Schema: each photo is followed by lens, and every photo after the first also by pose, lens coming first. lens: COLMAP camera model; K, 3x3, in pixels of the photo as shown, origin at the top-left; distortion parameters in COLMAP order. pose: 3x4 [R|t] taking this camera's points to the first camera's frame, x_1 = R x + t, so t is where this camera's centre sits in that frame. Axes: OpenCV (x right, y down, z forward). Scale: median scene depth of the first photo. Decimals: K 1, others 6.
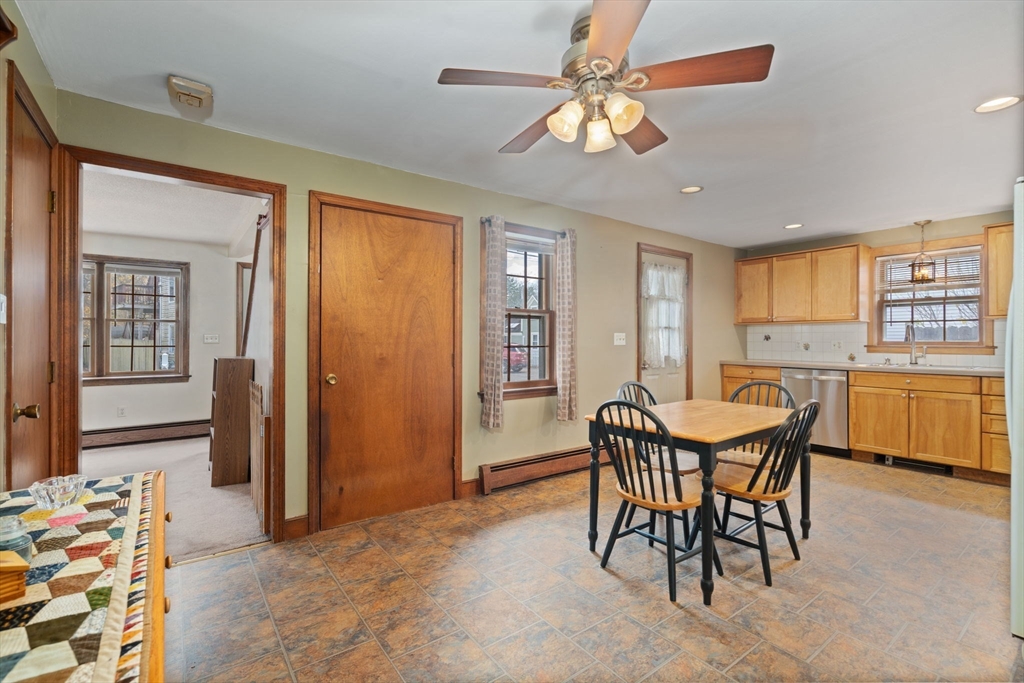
lens RADIAL K [[468.1, 0, 507.2], [0, 468.1, 343.2], [0, 0, 1]] dist [-0.002200, 0.000131]
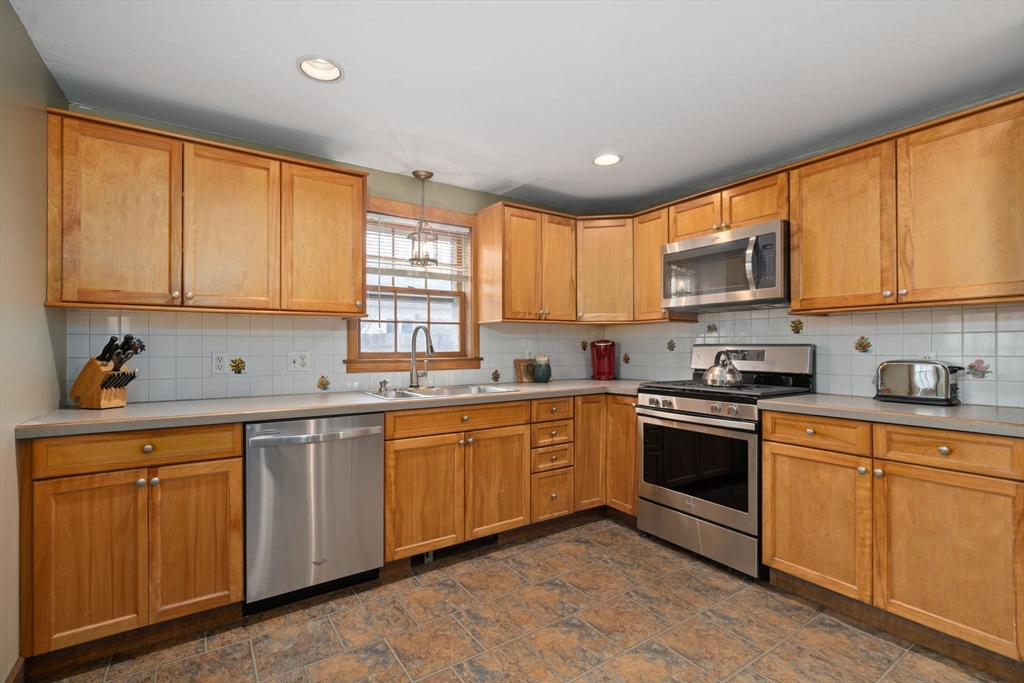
lens RADIAL K [[468.1, 0, 507.2], [0, 468.1, 343.2], [0, 0, 1]] dist [-0.002200, 0.000131]
pose [[0.046906, 0.003843, 0.998892, 0.226834], [0.010046, 0.999940, -0.004319, -0.012977], [-0.998849, 0.010238, 0.046865, 0.854159]]
